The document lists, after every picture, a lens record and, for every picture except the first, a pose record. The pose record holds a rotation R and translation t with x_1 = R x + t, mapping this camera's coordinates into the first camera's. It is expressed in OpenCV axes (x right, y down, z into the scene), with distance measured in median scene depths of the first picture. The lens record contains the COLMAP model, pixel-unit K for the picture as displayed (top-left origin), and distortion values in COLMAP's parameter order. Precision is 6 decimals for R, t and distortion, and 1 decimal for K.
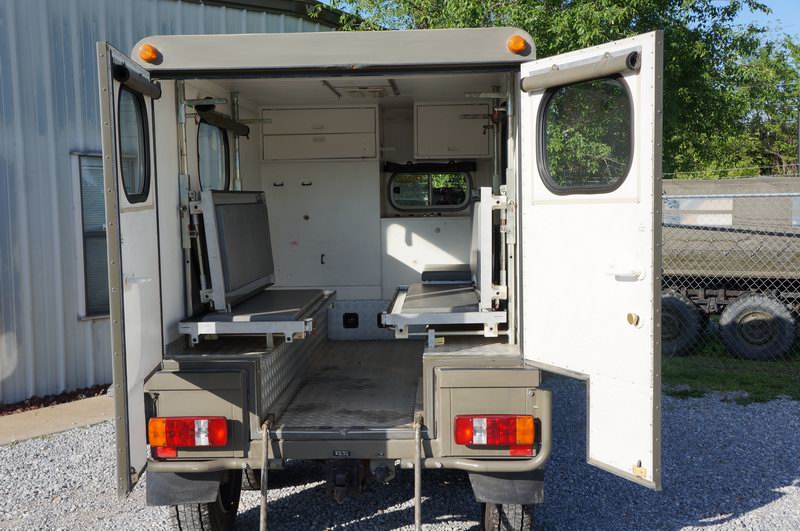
lens RADIAL K [[953.5, 0, 400.5], [0, 953.5, 265.1], [0, 0, 1]] dist [0.010573, 0.000000]
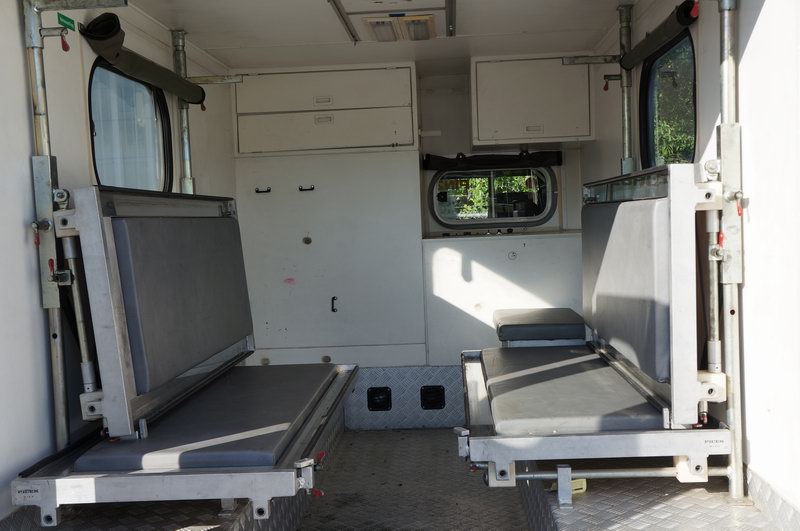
lens RADIAL K [[953.5, 0, 399.6], [0, 953.5, 266.0], [0, 0, 1]] dist [0.010573, 0.000000]
pose [[0.999650, -0.022946, -0.013156, -0.041215], [0.022626, 0.999457, -0.023937, -0.023294], [0.013699, 0.023631, 0.999627, 0.520611]]
